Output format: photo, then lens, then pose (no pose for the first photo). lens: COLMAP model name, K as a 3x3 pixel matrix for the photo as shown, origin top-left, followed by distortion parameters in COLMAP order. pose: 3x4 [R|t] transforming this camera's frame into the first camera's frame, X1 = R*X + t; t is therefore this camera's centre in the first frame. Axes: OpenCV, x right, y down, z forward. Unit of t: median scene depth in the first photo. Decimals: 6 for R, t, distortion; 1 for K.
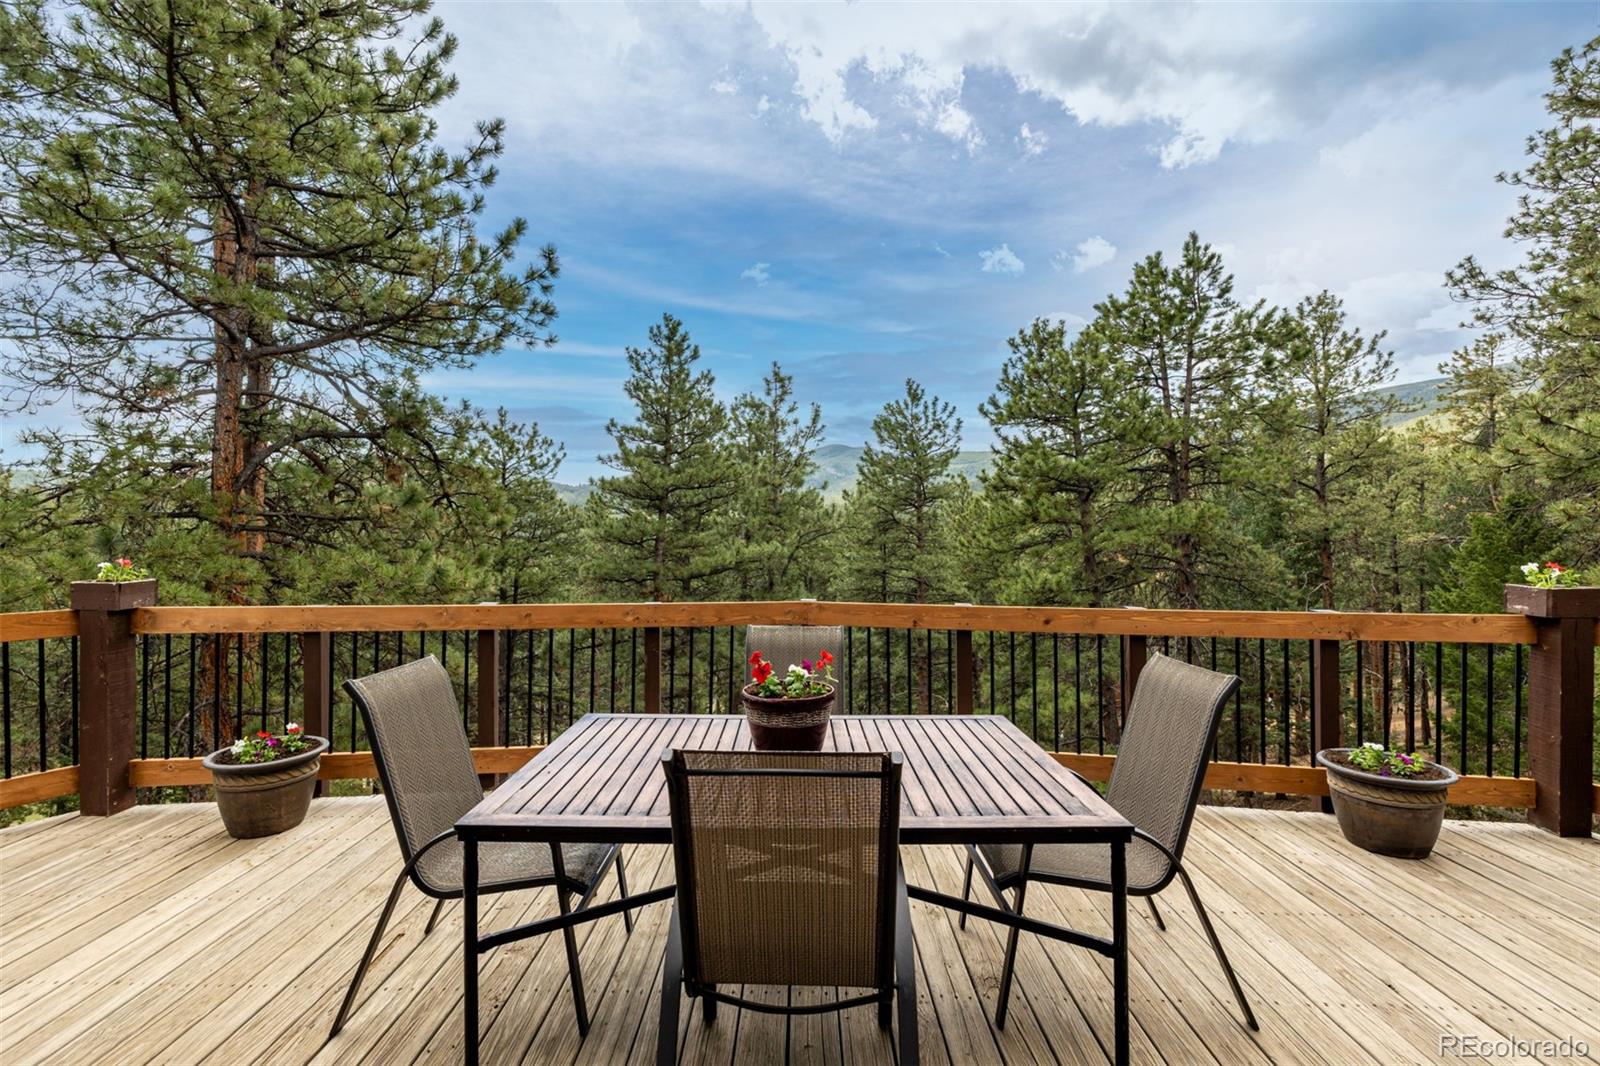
lens RADIAL K [[679.7, 0, 784.6], [0, 679.7, 522.4], [0, 0, 1]] dist [0.044418, -0.016692]
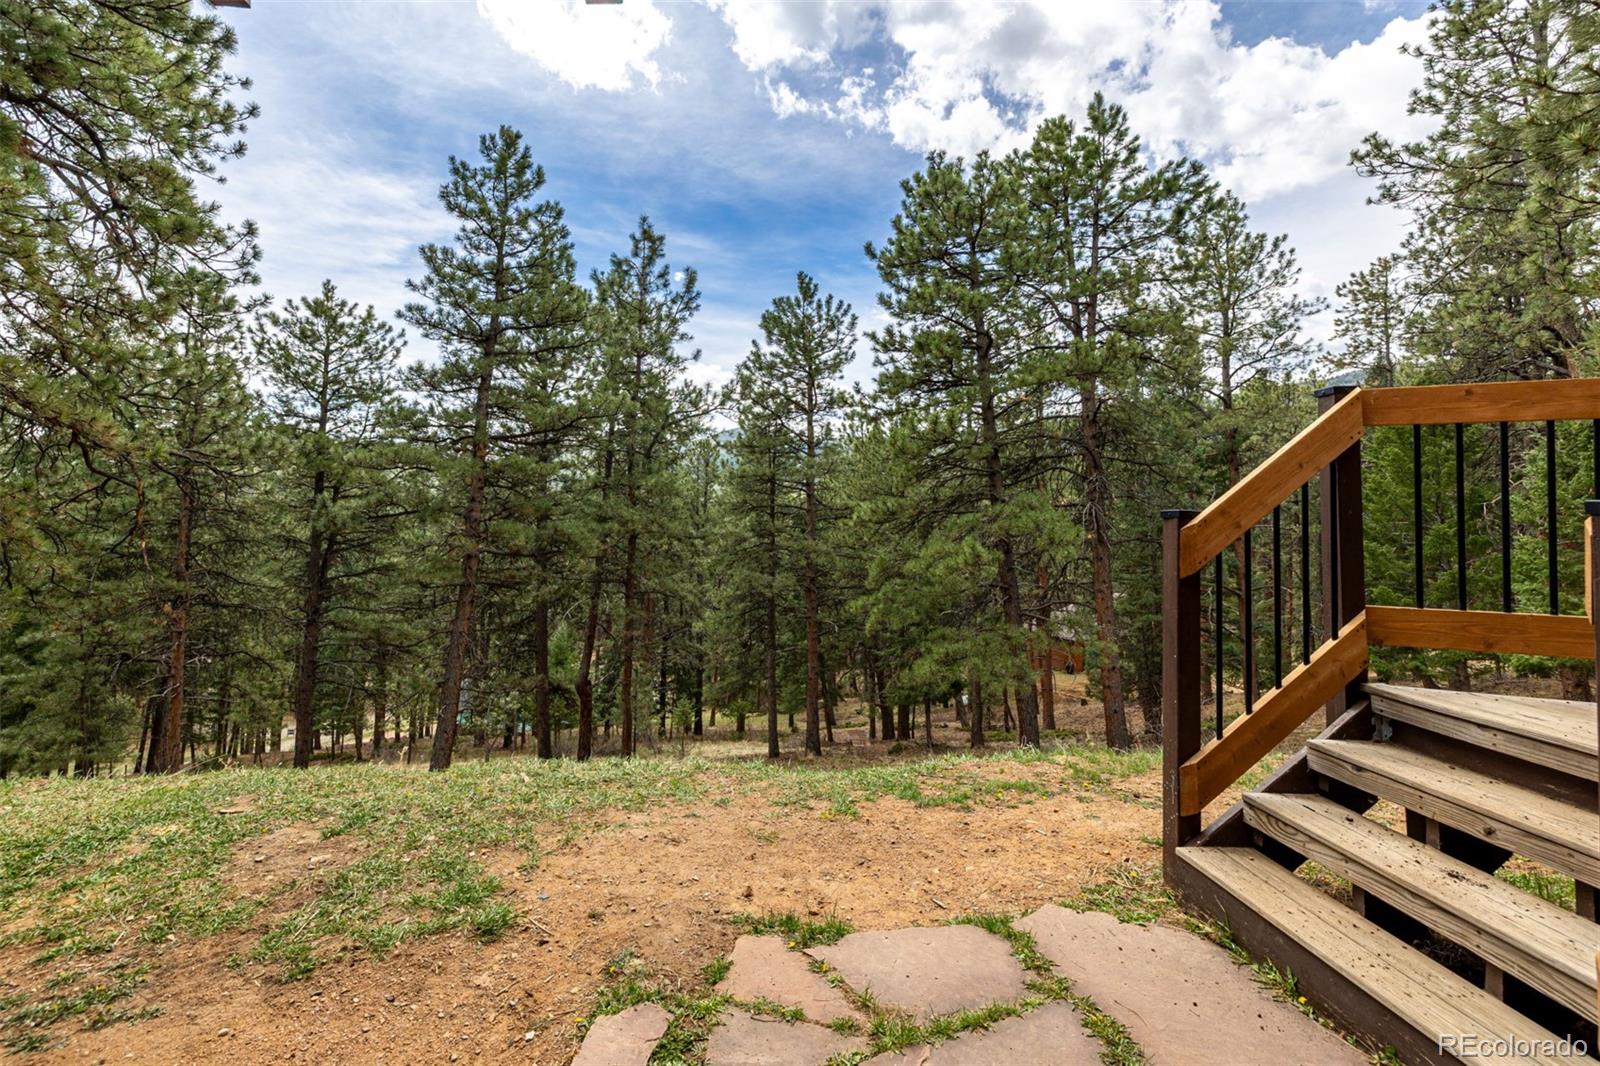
lens RADIAL K [[712.6, 0, 745.9], [0, 712.6, 453.4], [0, 0, 1]] dist [0.036967, -0.011629]
pose [[0.996285, 0.021382, 0.083415, 0.051431], [-0.016857, 0.998367, -0.054575, 0.124579], [-0.084446, 0.052967, 0.995019, 0.103304]]
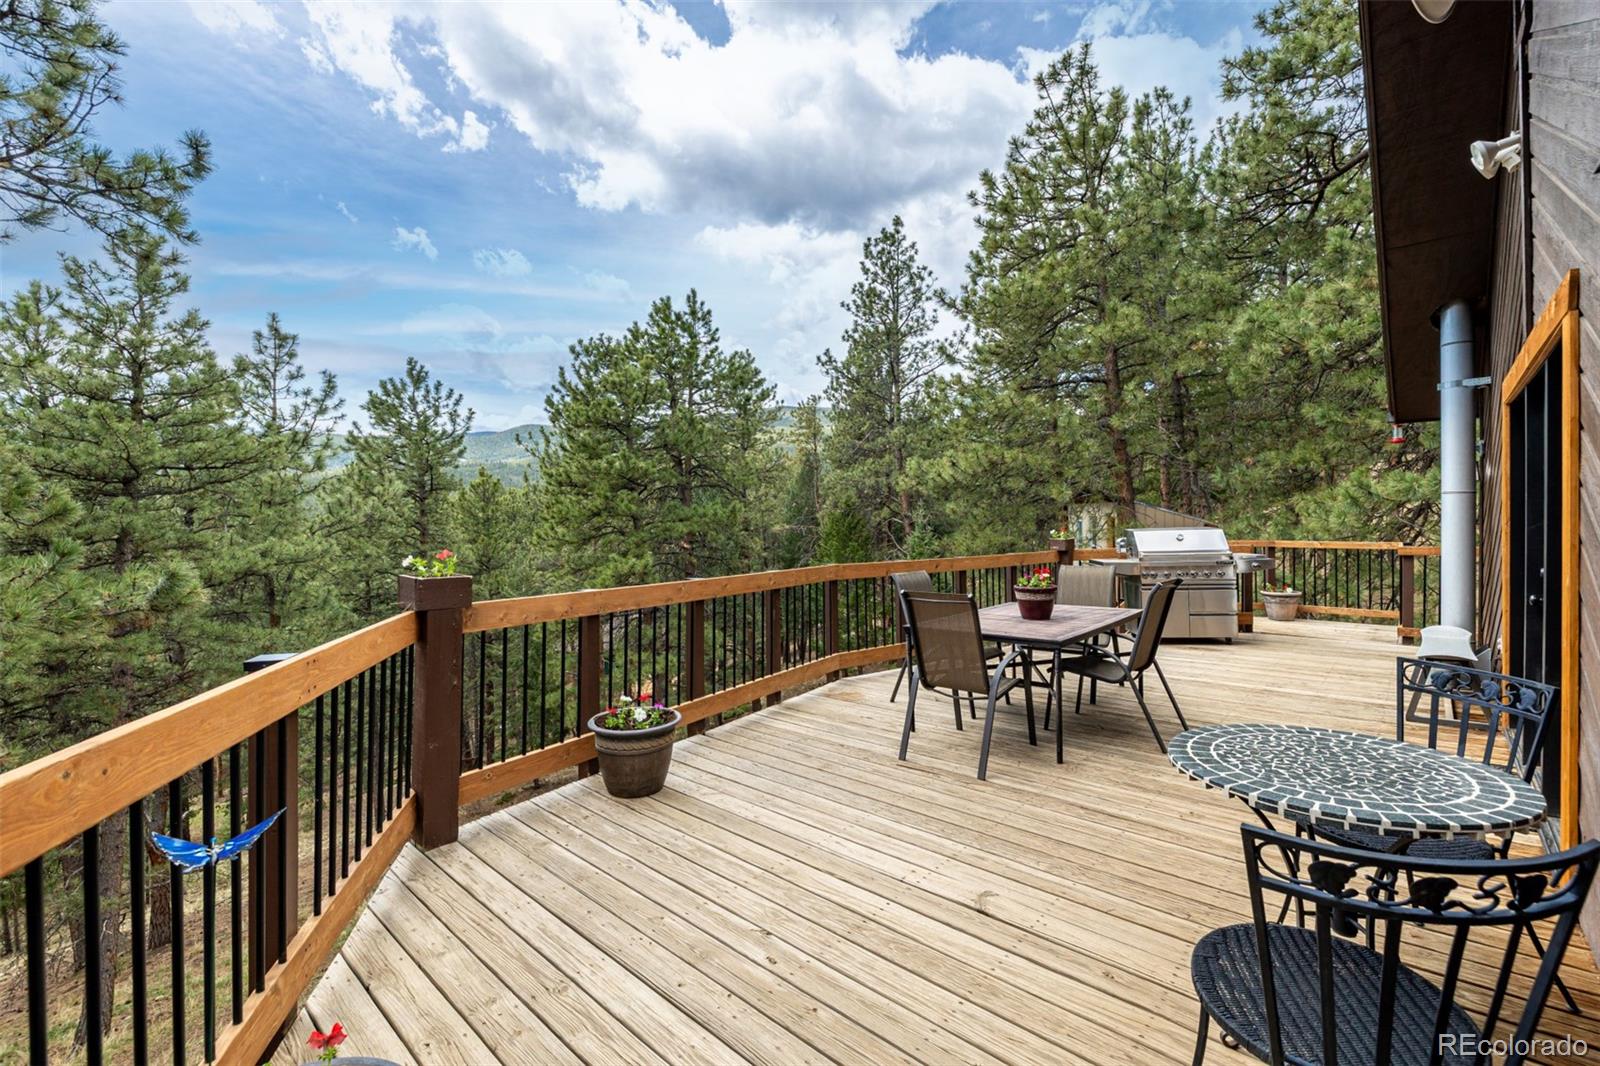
lens RADIAL K [[674.8, 0, 798.8], [0, 674.8, 518.1], [0, 0, 1]] dist [-0.000018, -0.009141]
pose [[0.673306, 0.000176, 0.739364, -0.196554], [-0.000757, 1.000000, 0.000451, 0.003618], [-0.739364, -0.000863, 0.673306, 0.016810]]
